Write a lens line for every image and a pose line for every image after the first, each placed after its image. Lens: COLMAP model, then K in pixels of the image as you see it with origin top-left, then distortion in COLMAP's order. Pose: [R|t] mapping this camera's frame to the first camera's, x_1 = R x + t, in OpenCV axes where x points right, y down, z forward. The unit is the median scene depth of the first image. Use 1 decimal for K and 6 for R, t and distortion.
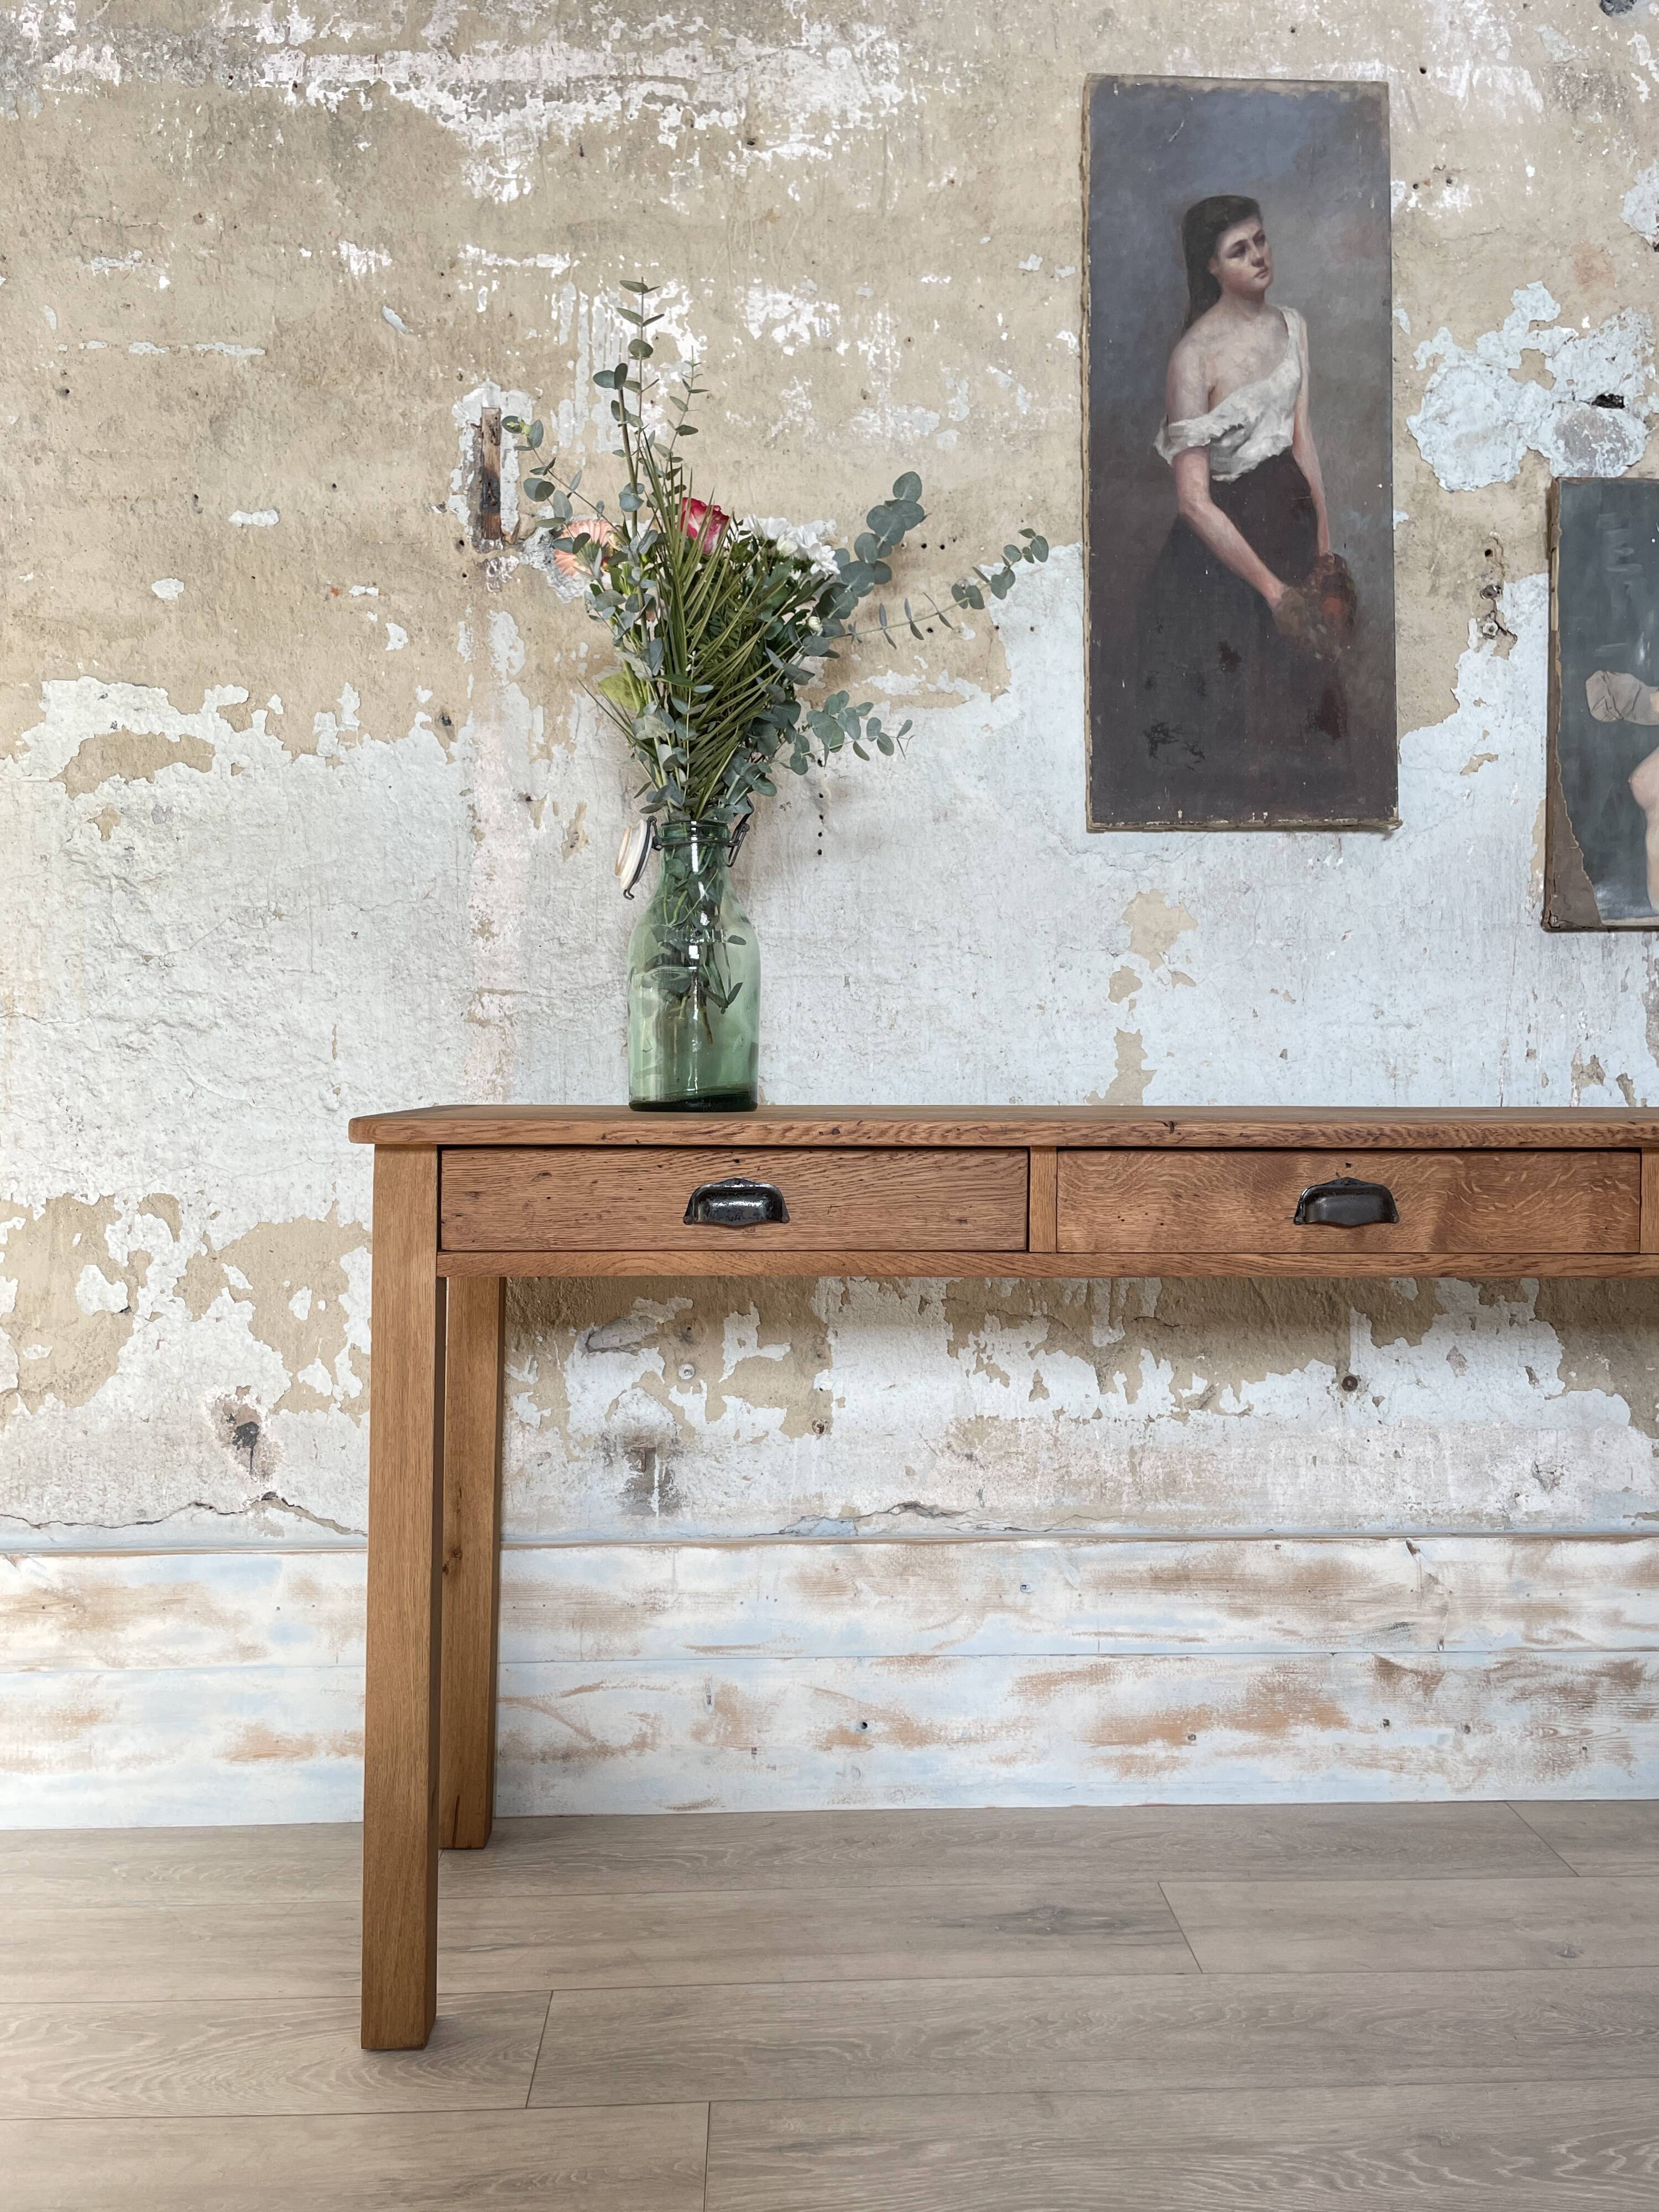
lens RADIAL K [[1678.7, 0, 826.7], [0, 1678.7, 1099.4], [0, 0, 1]] dist [0.090647, -0.115319]
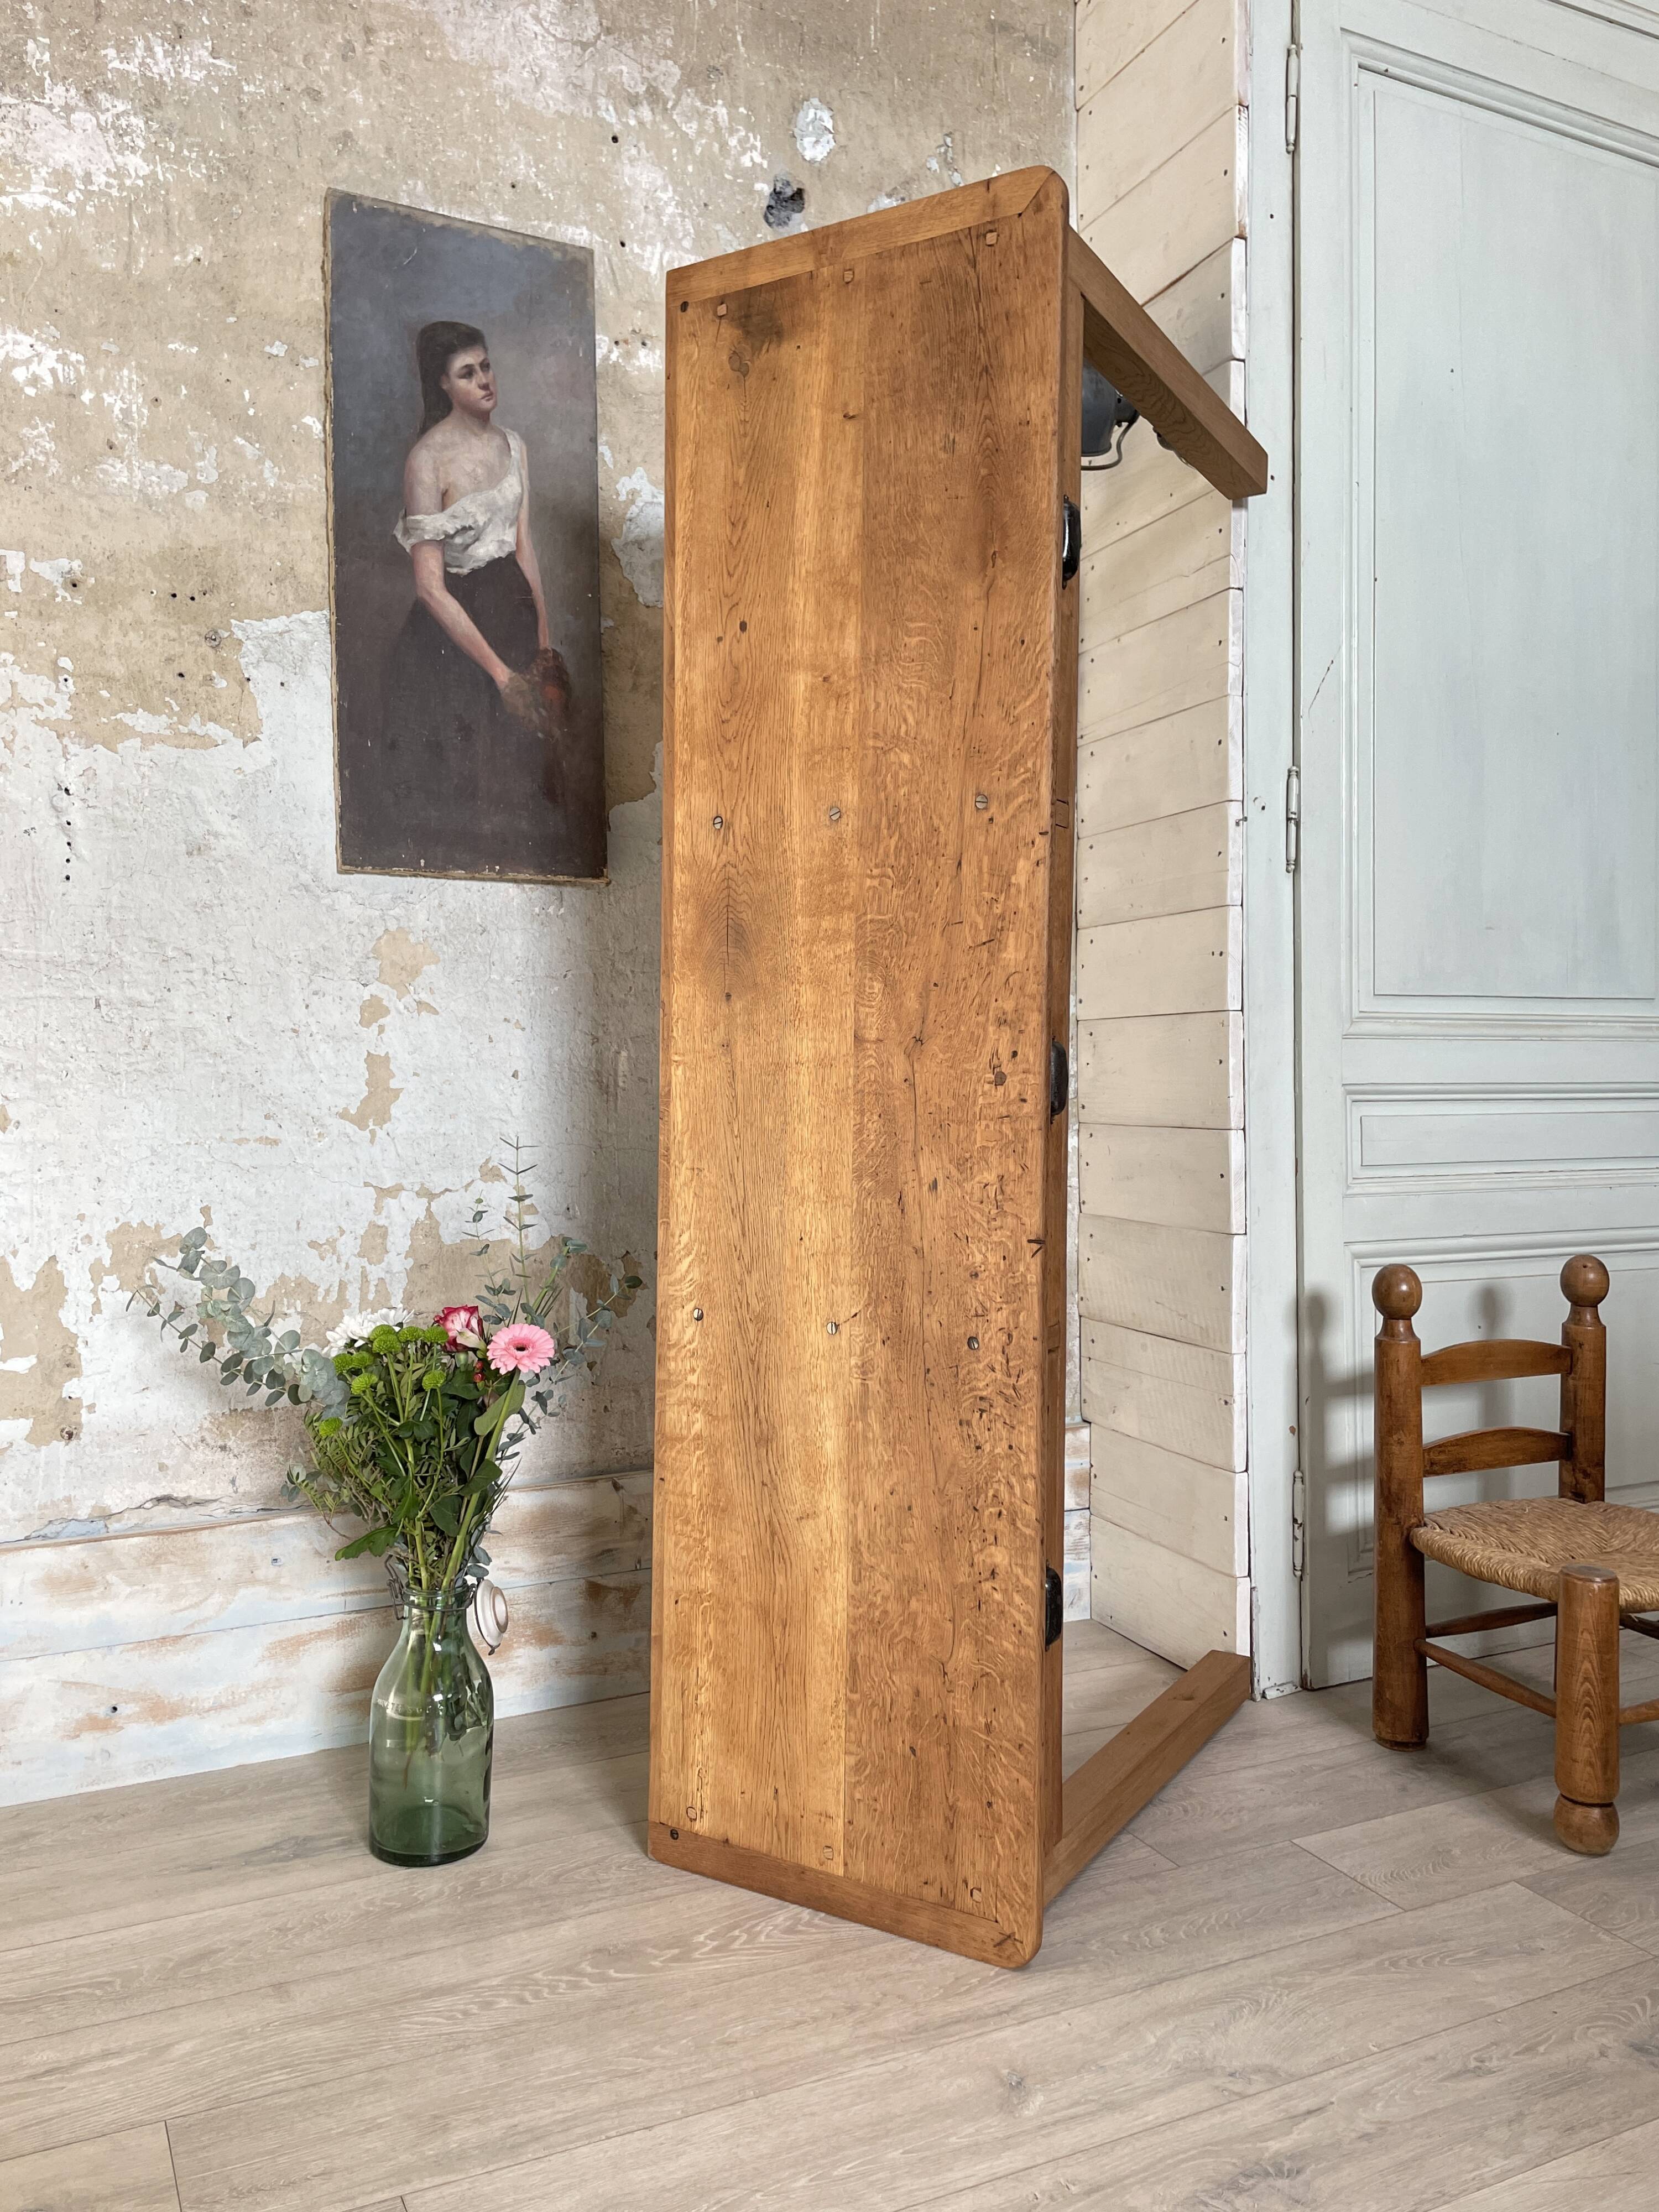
lens RADIAL K [[1678.7, 0, 837.7], [0, 1678.7, 1093.0], [0, 0, 1]] dist [0.090647, -0.115319]
pose [[0.912008, -0.003079, 0.410160, -0.001958], [-0.001366, 0.999943, 0.010544, -0.026662], [-0.410170, -0.010176, 0.911953, -0.149063]]
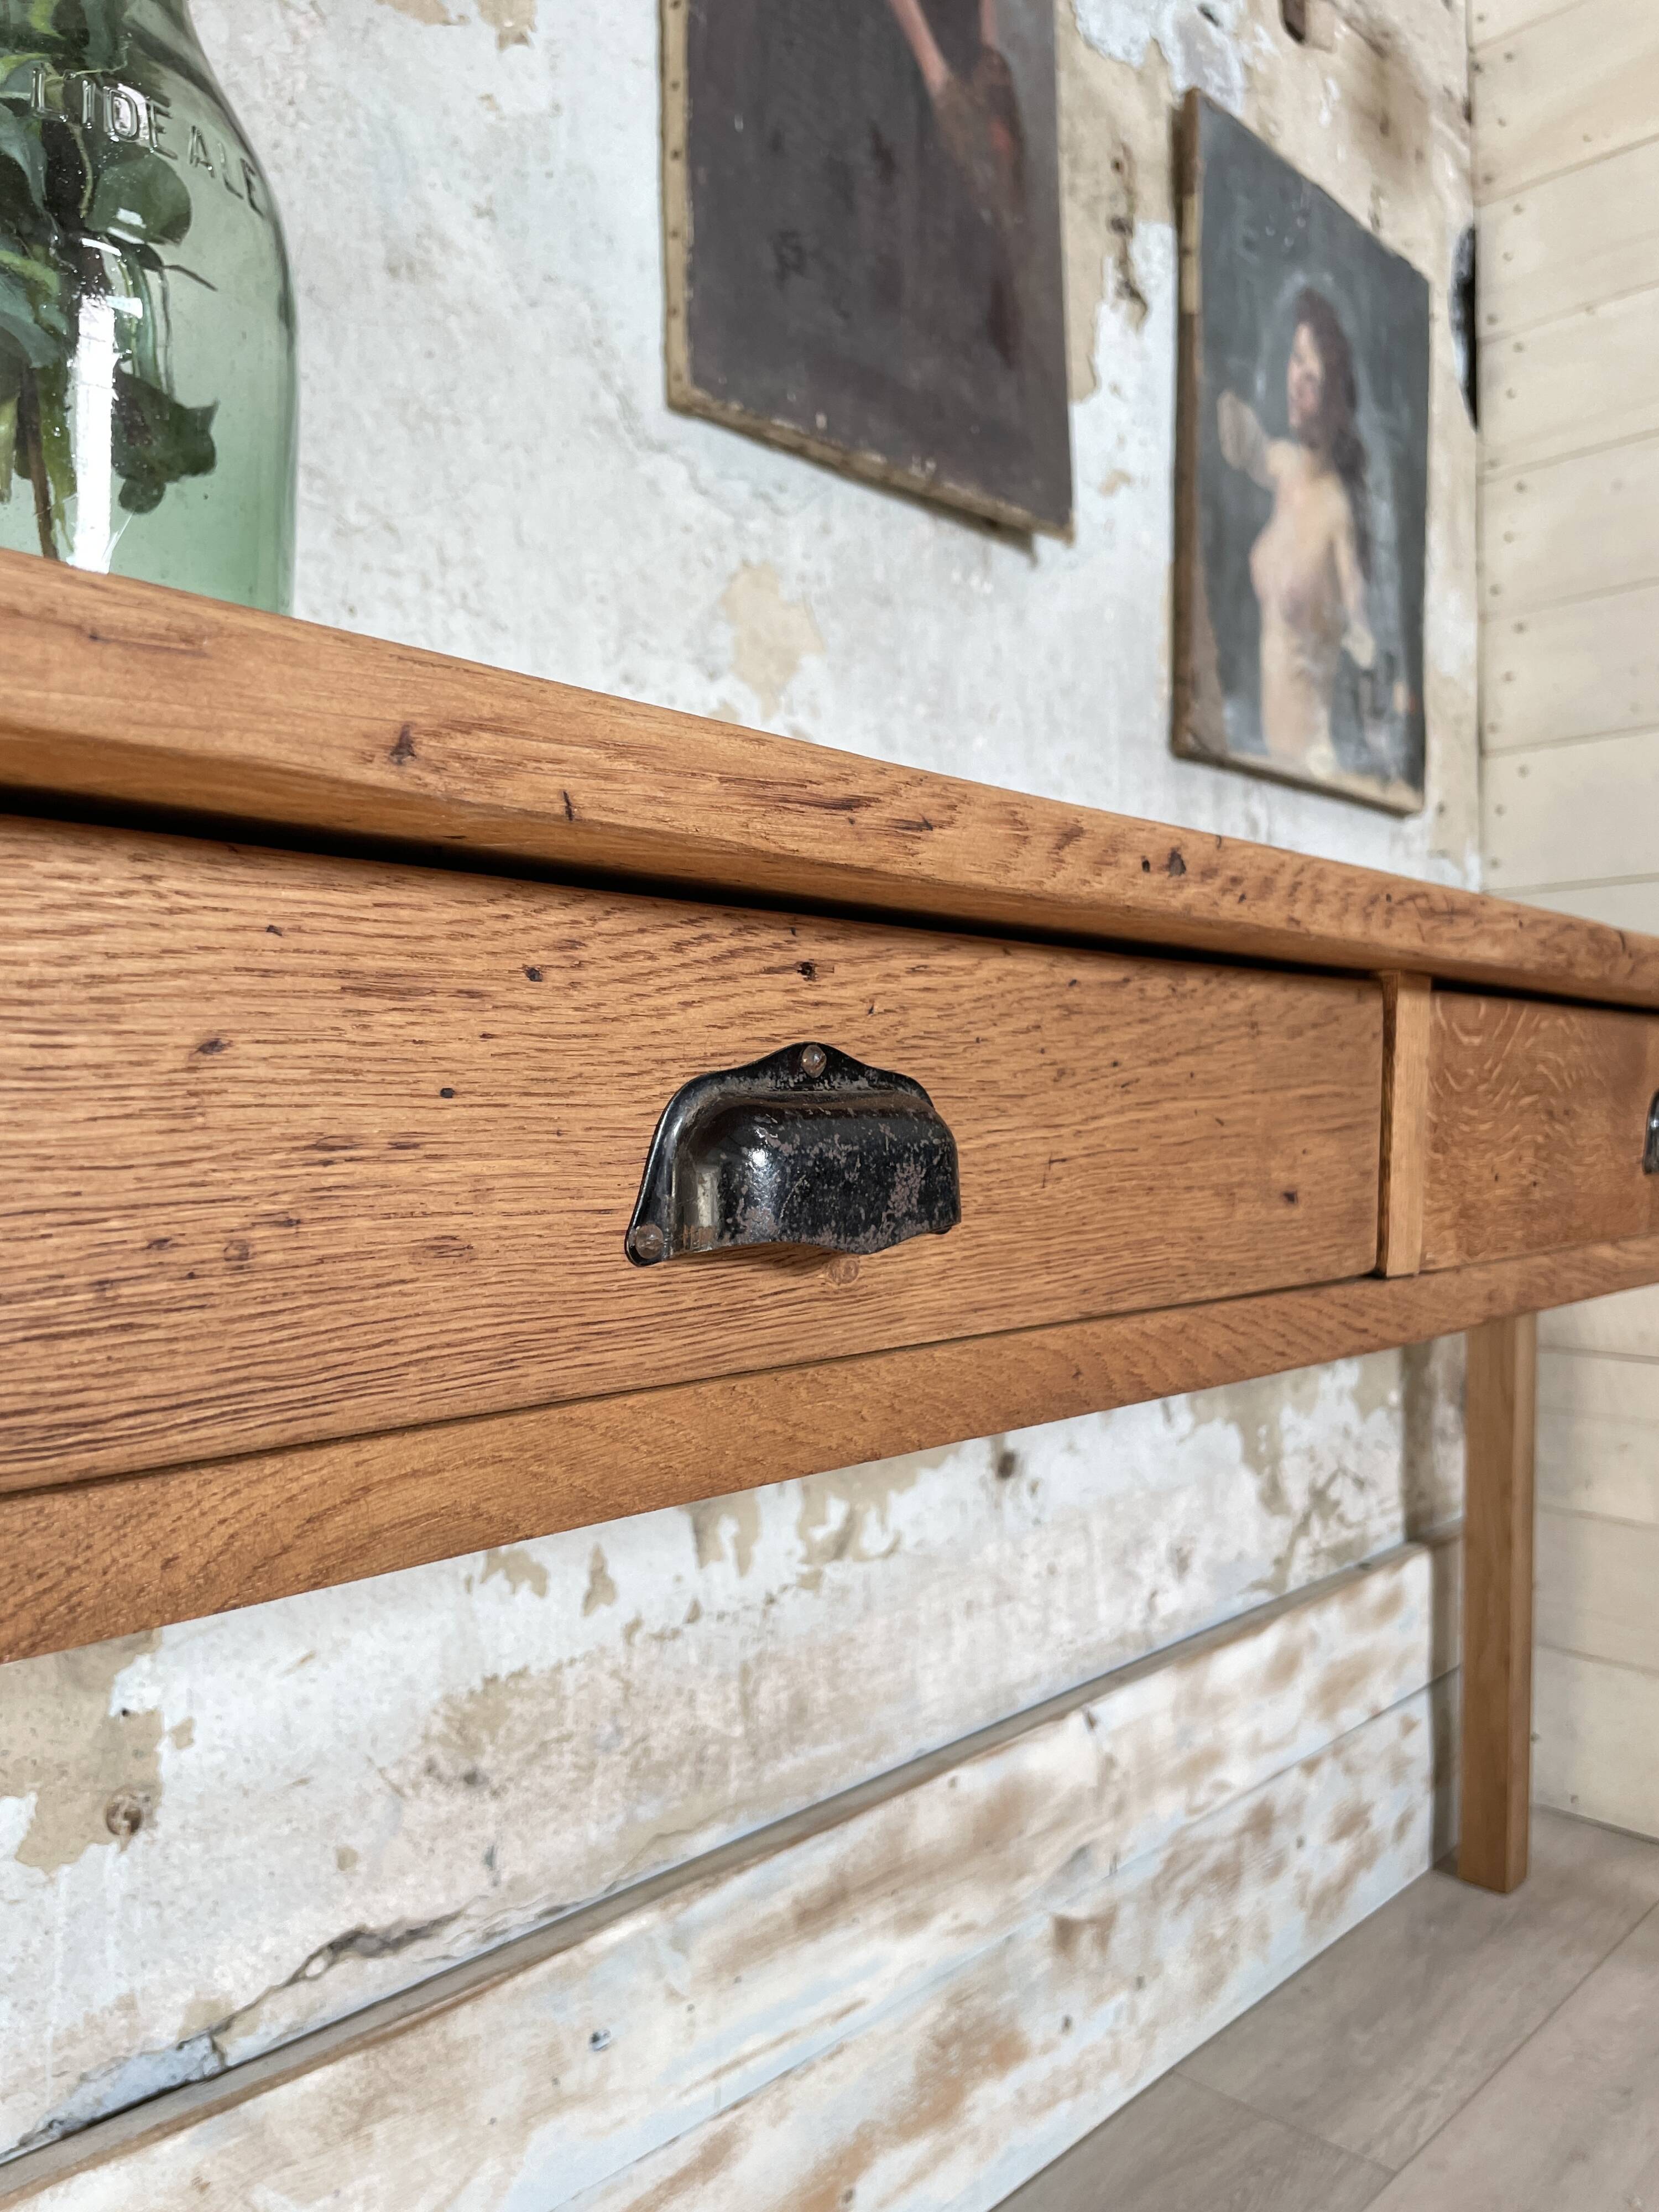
lens RADIAL K [[1678.7, 0, 823.0], [0, 1678.7, 1103.5], [0, 0, 1]] dist [0.090647, -0.115319]
pose [[0.710739, -0.001711, 0.703454, -0.156644], [0.004253, 0.999989, -0.001865, 0.041085], [-0.703443, 0.004317, 0.710738, 0.627455]]
